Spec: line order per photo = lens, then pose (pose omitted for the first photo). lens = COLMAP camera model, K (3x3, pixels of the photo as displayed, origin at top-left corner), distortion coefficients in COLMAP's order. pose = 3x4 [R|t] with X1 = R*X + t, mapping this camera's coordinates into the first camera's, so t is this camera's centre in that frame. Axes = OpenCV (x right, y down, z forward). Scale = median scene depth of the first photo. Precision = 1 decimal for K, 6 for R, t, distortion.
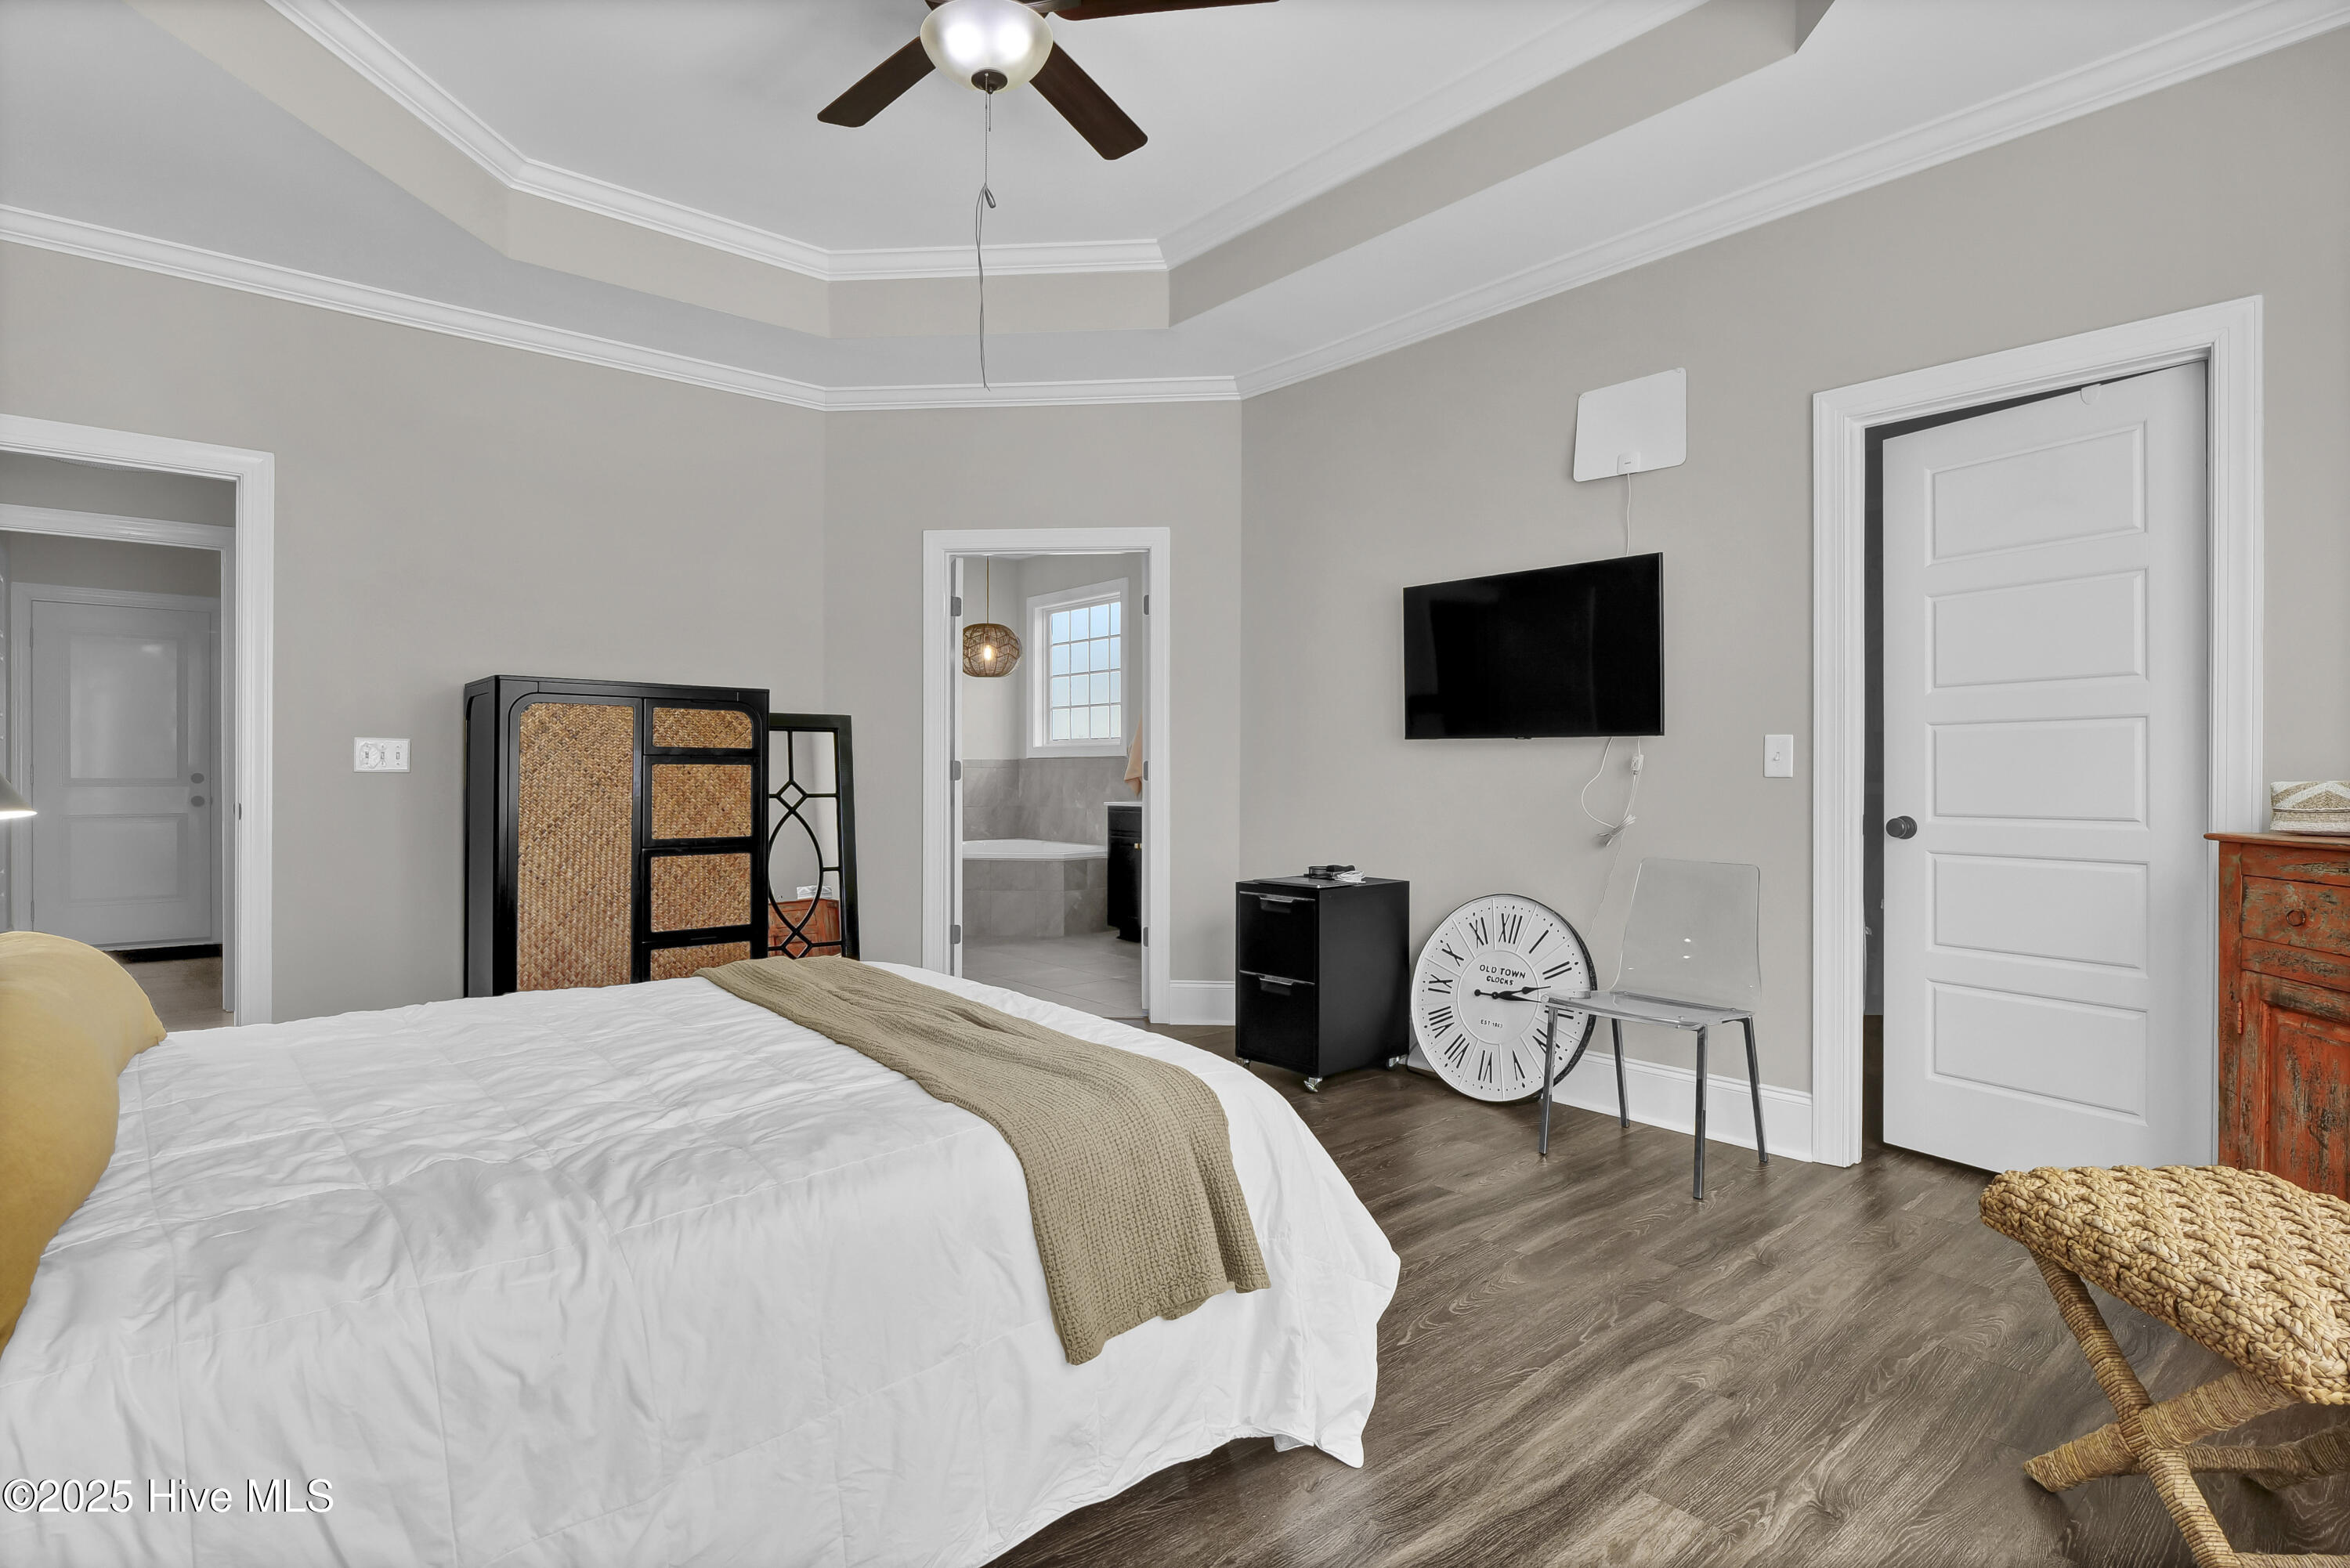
lens RADIAL K [[1160.5, 0, 1165.5], [0, 1160.5, 769.3], [0, 0, 1]] dist [-0.011465, -0.000634]
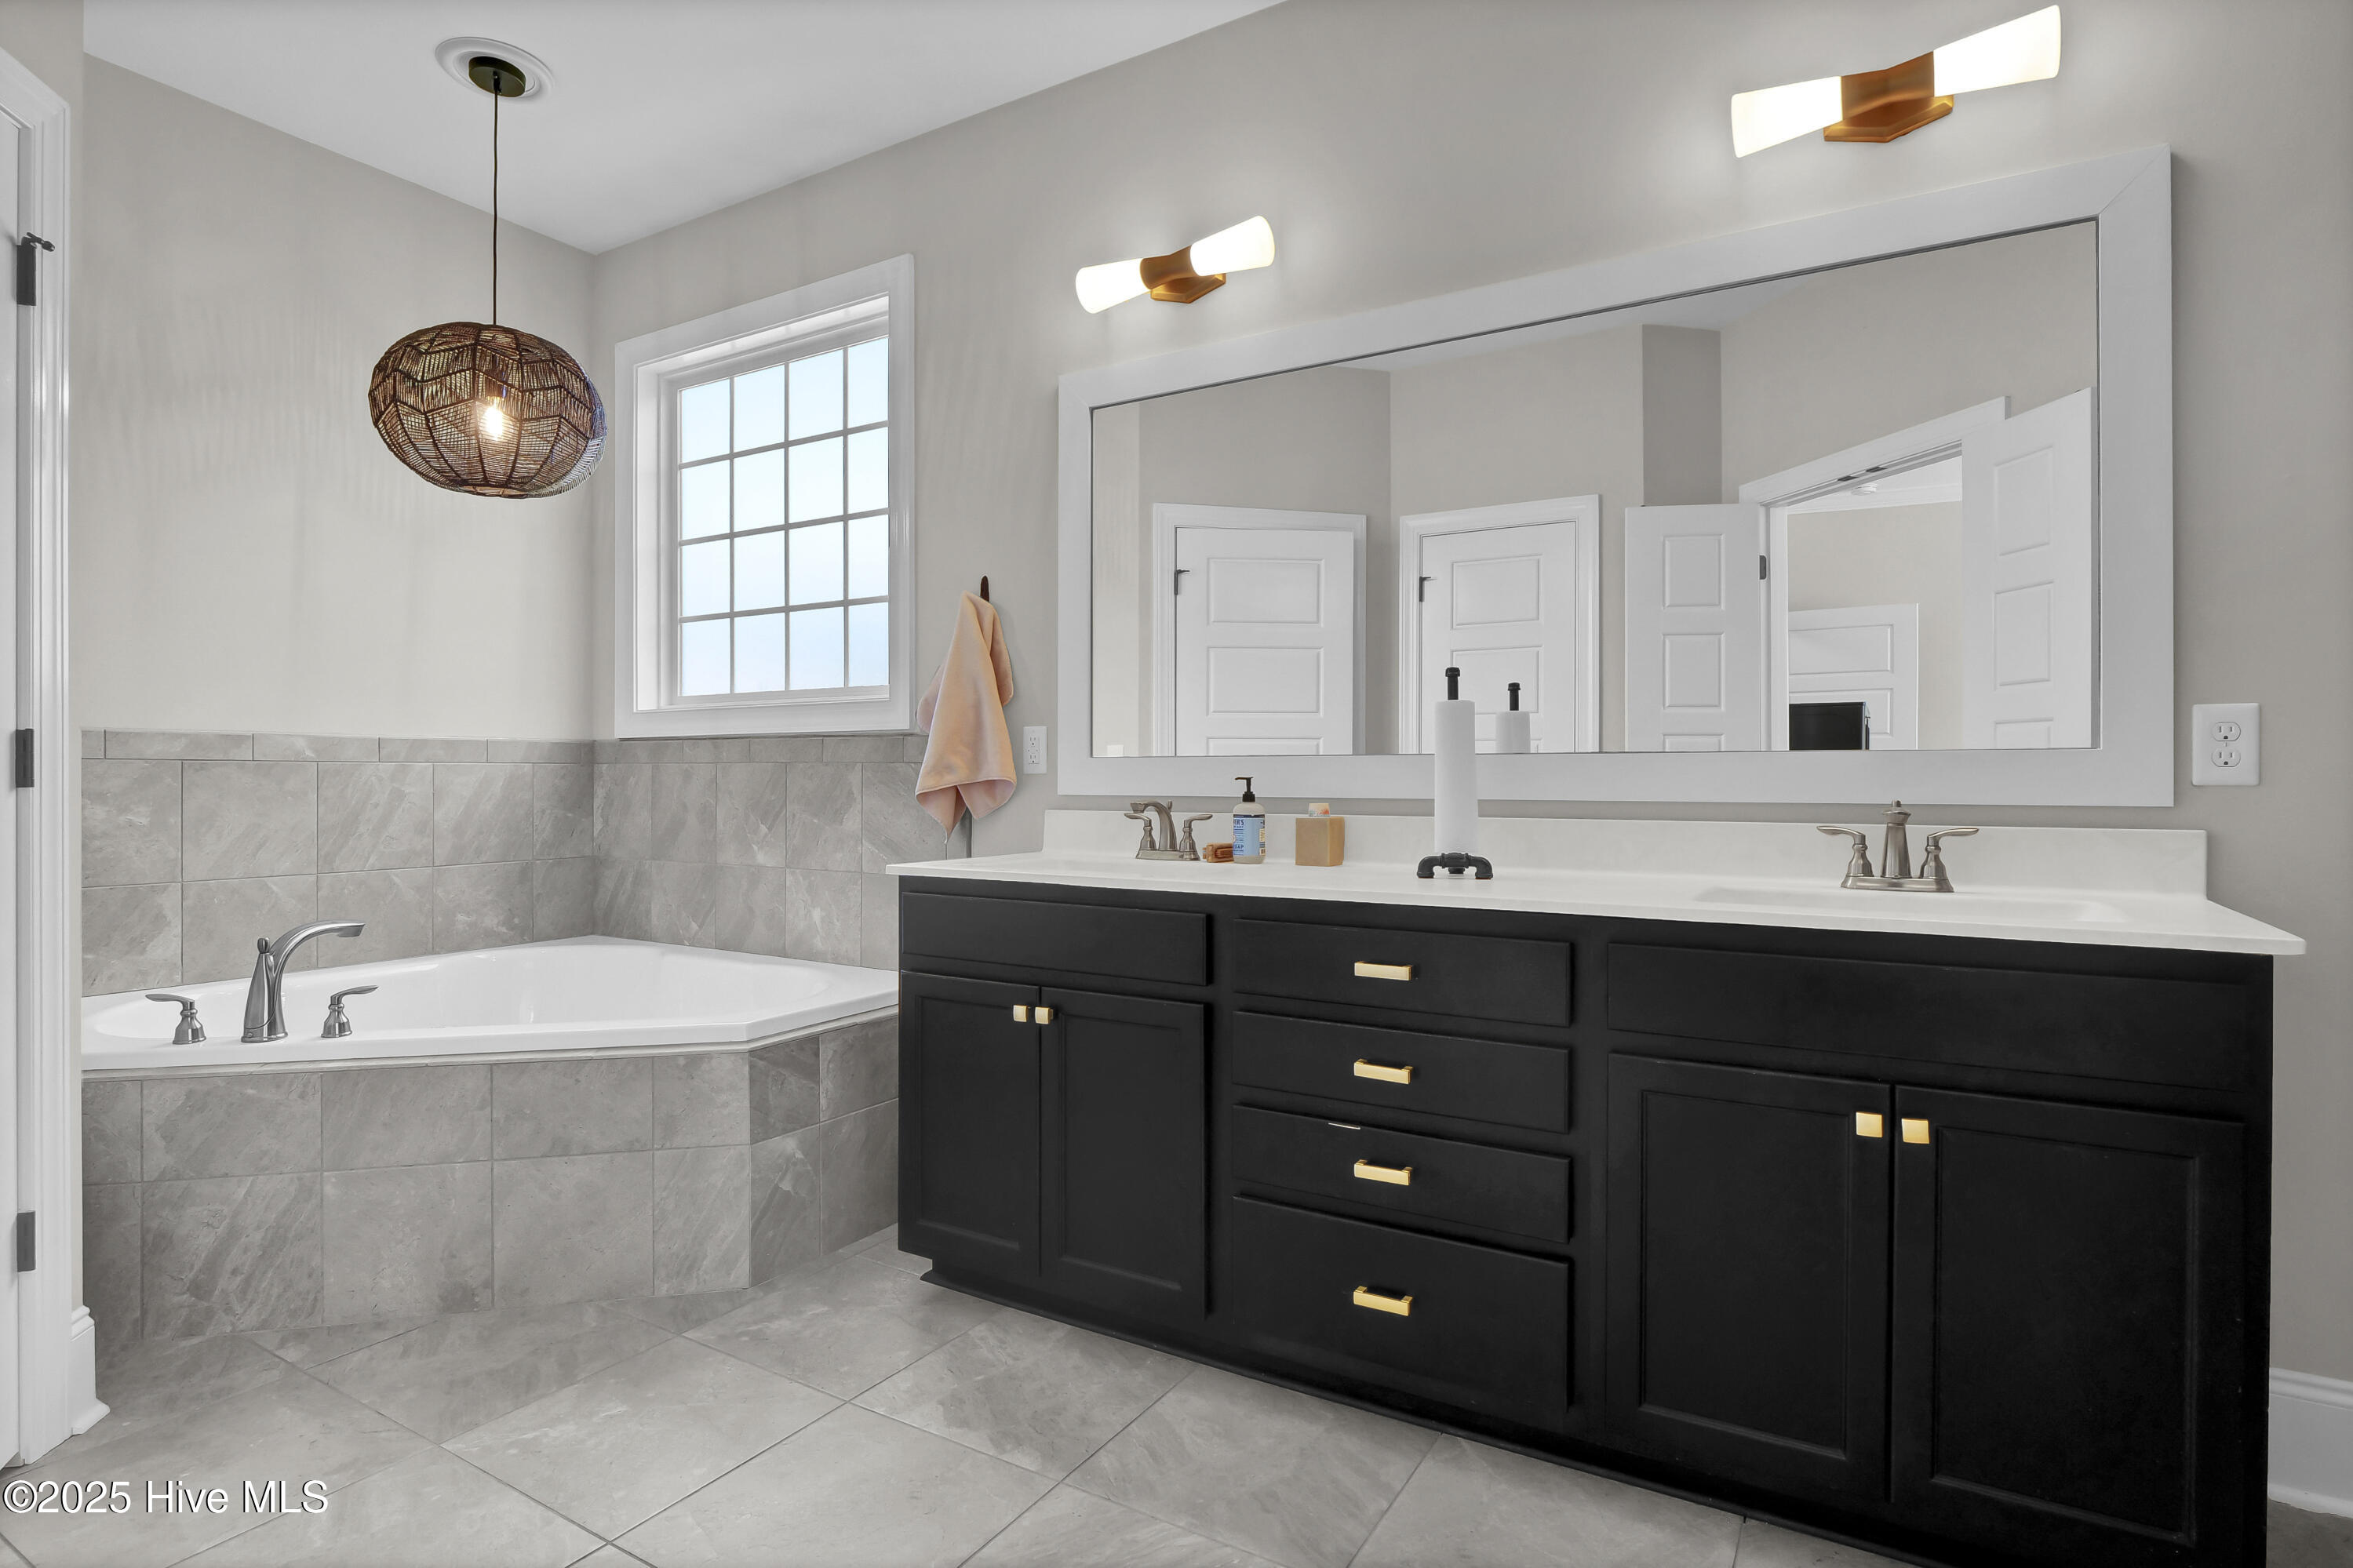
lens RADIAL K [[1222.6, 0, 1176.5], [0, 1222.6, 784.0], [0, 0, 1]] dist [-0.012176, -0.001333]
pose [[0.949546, 0.000428, 0.313628, -0.071849], [-0.001584, 0.999993, 0.003430, 0.004342], [-0.313624, -0.003754, 0.949540, 0.571711]]
